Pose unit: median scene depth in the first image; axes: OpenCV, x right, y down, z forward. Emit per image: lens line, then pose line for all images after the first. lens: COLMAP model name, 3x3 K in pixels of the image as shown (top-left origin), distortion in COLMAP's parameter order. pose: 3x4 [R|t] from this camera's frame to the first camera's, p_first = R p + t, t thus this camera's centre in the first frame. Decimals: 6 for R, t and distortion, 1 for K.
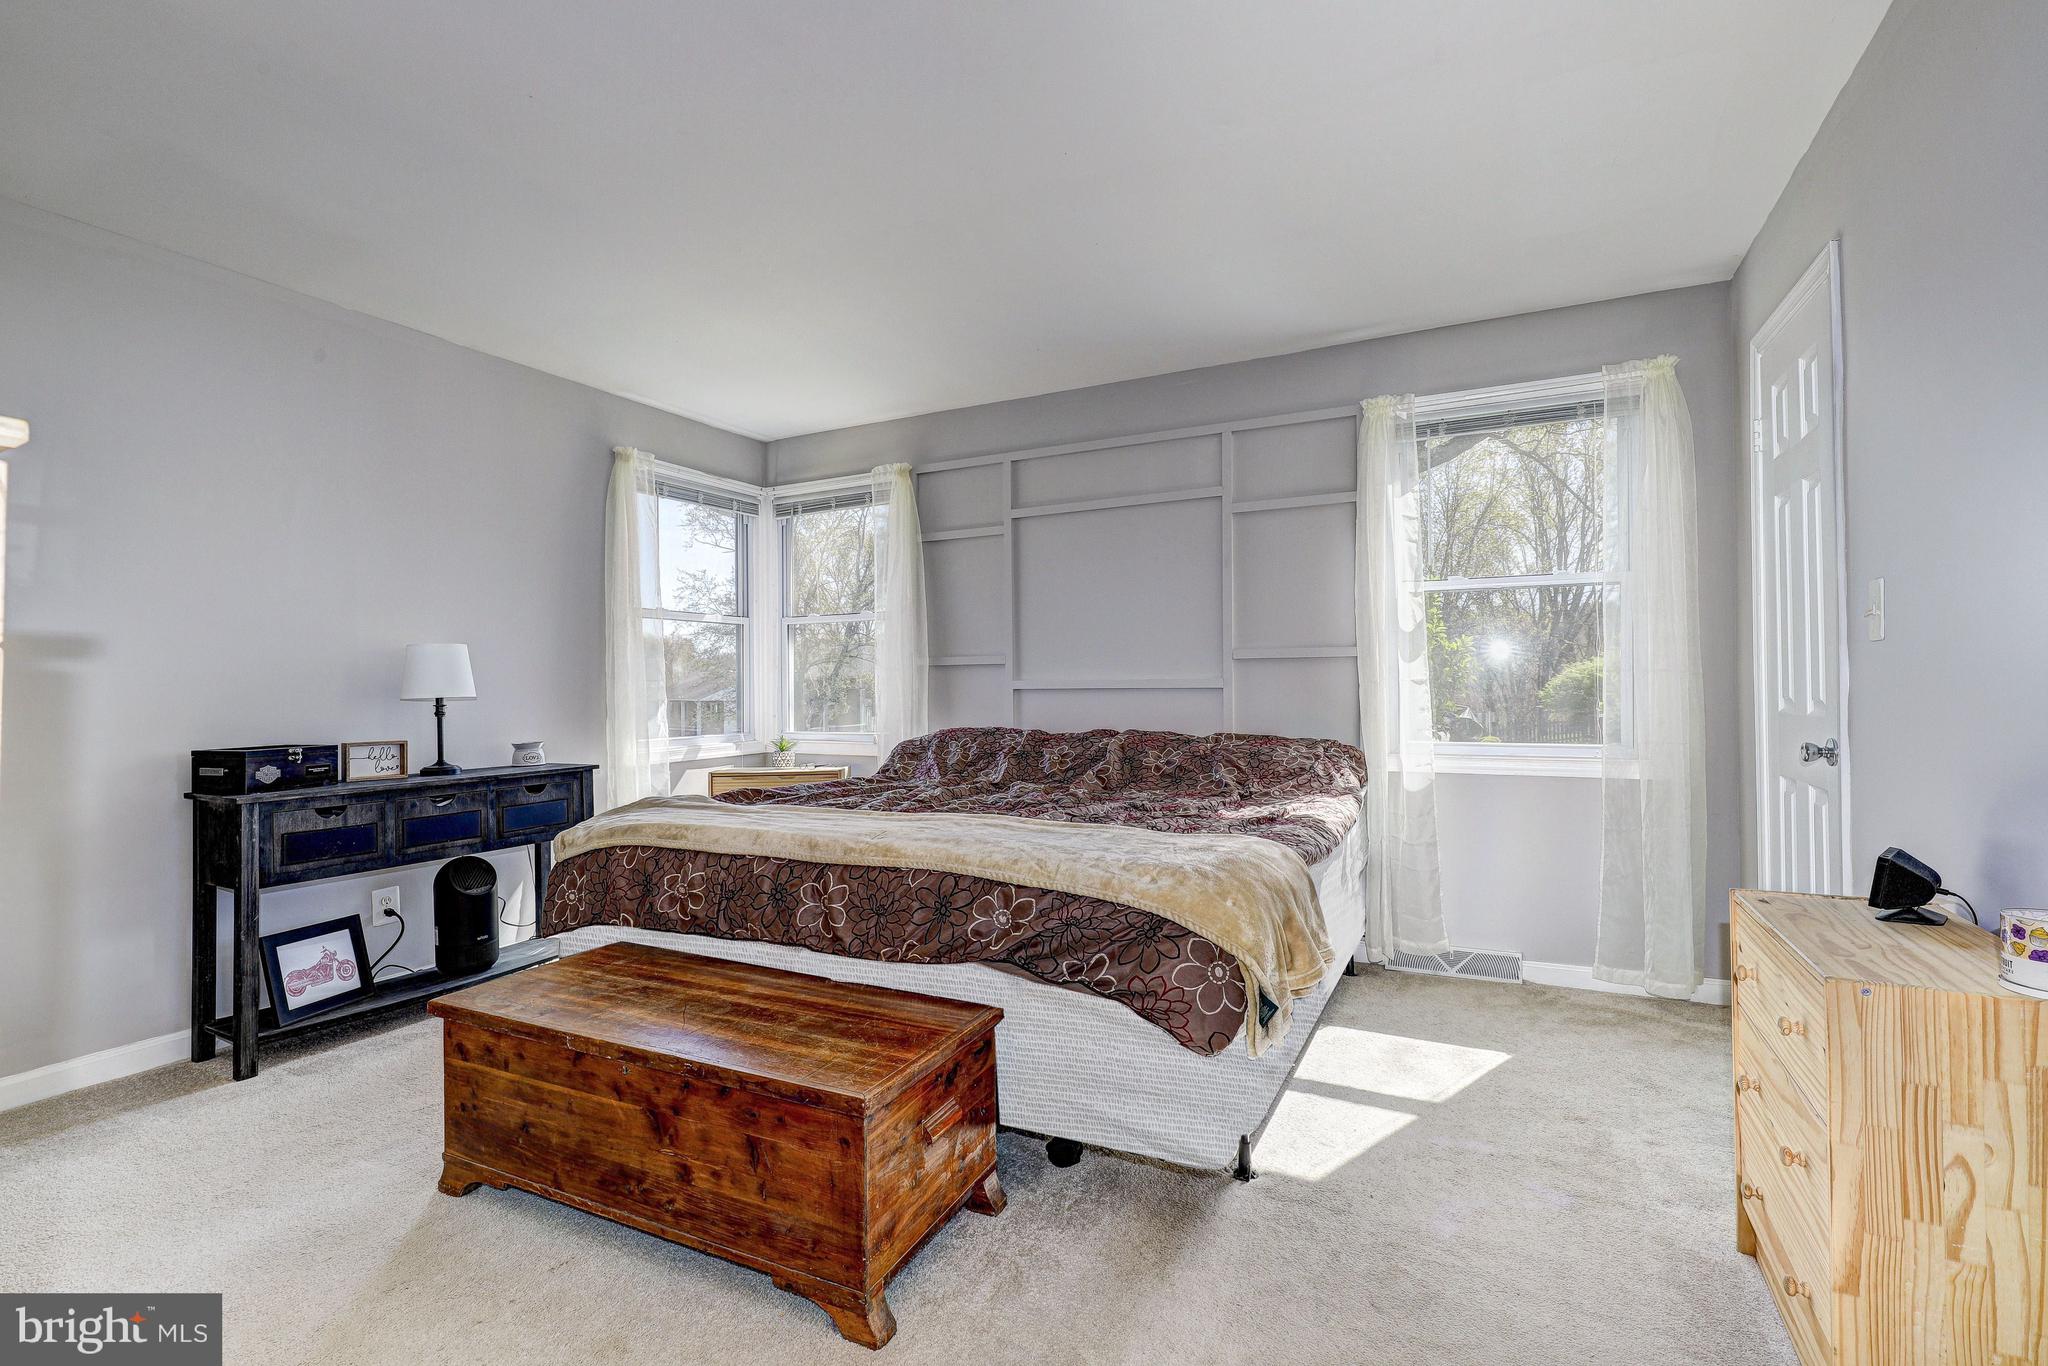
lens RADIAL K [[922.0, 0, 1032.4], [0, 922.0, 679.2], [0, 0, 1]] dist [0.001943, -0.000826]
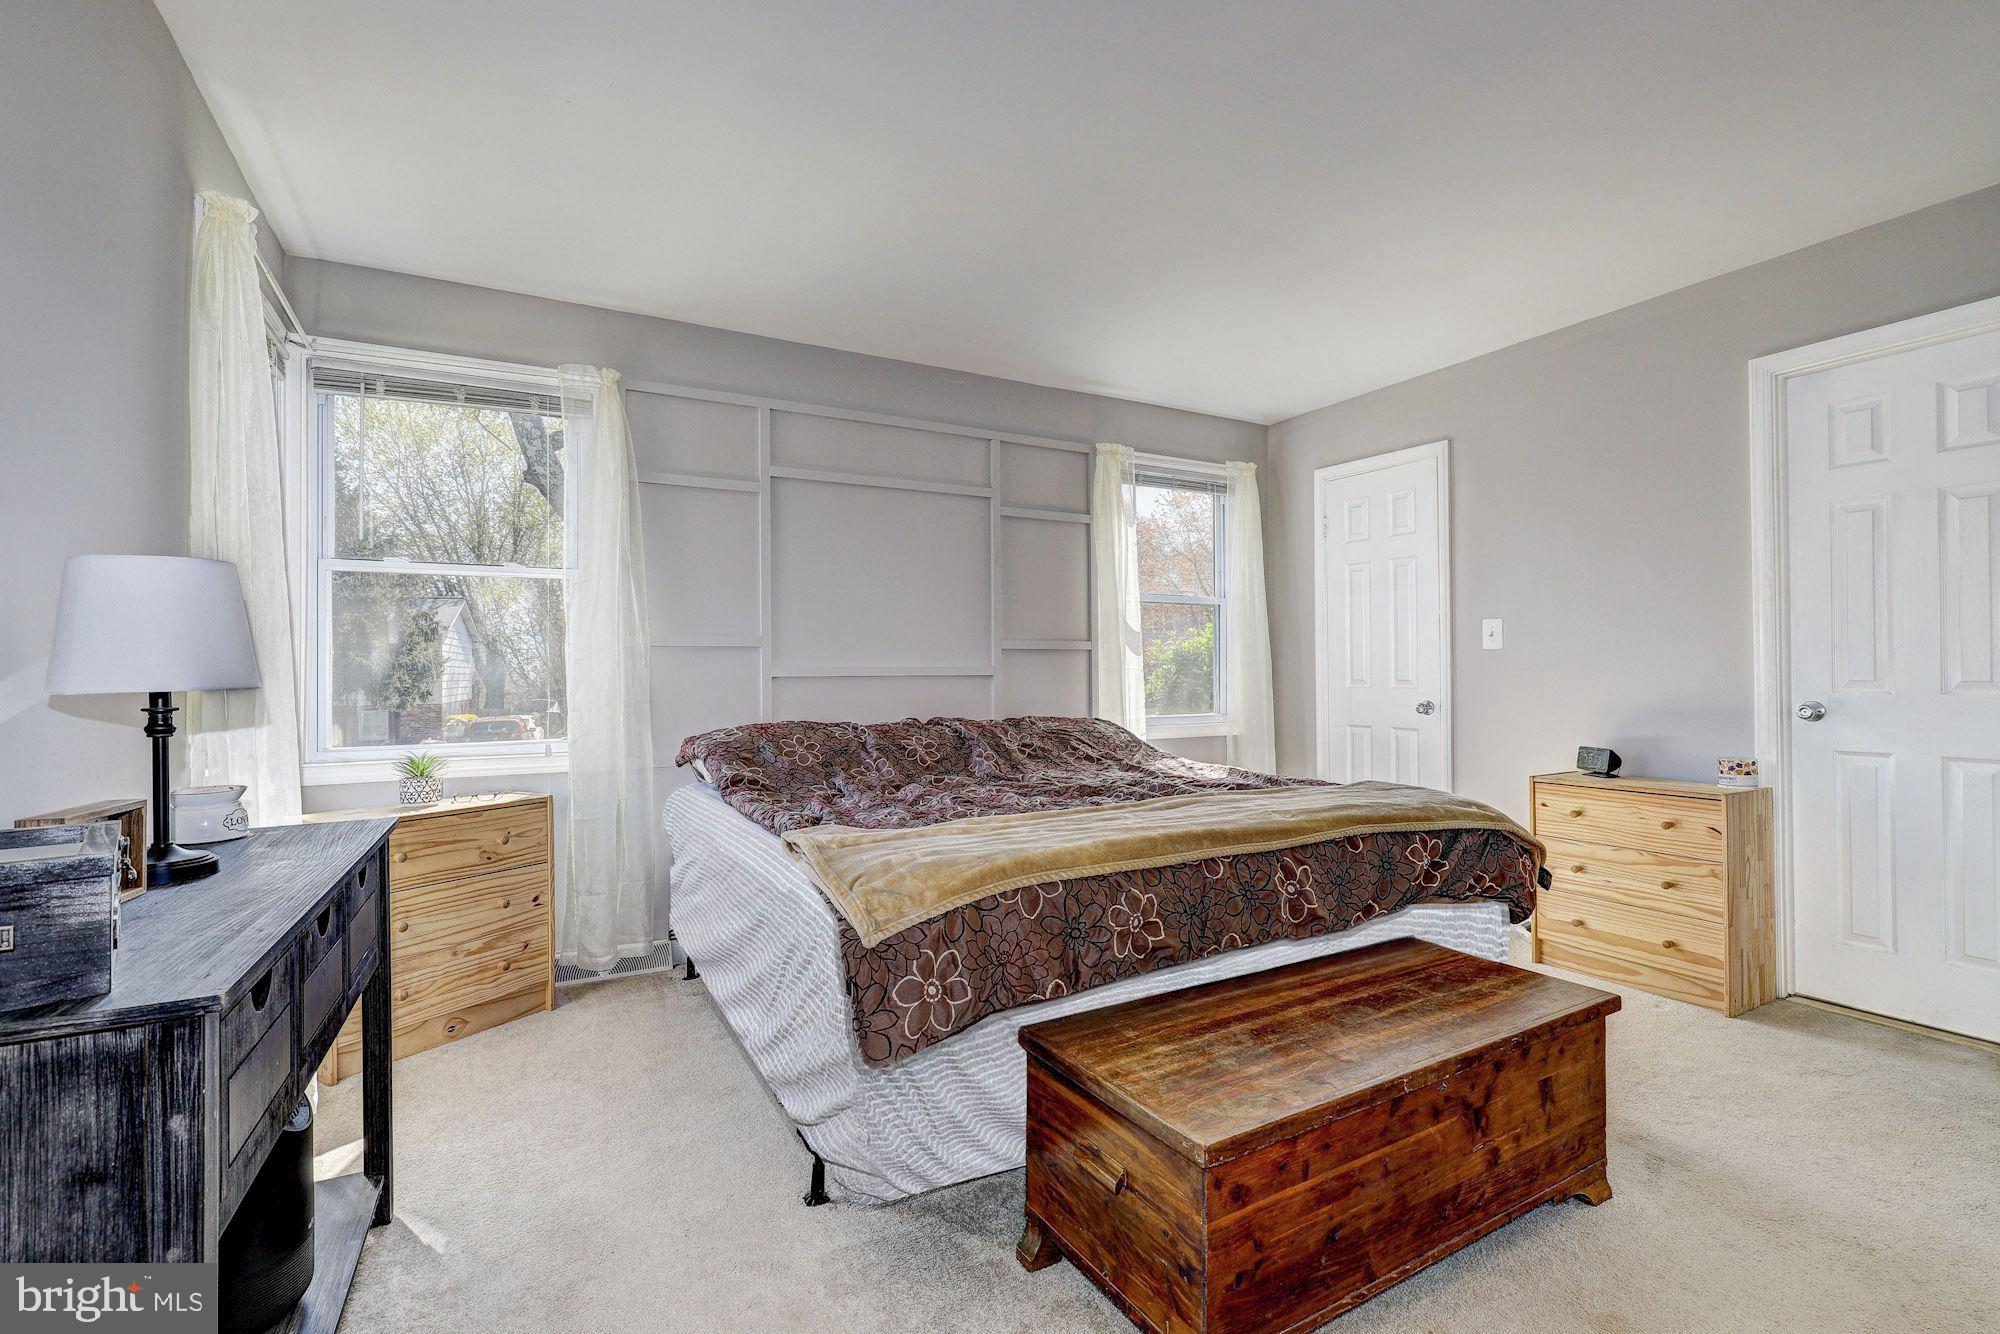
lens RADIAL K [[900.4, 0, 1008.2], [0, 900.4, 663.2], [0, 0, 1]] dist [0.001943, -0.000826]
pose [[0.554986, 0.014108, 0.831740, -1.149241], [-0.003722, 0.999888, -0.014476, 0.018624], [-0.831851, 0.004938, 0.554977, 0.697423]]
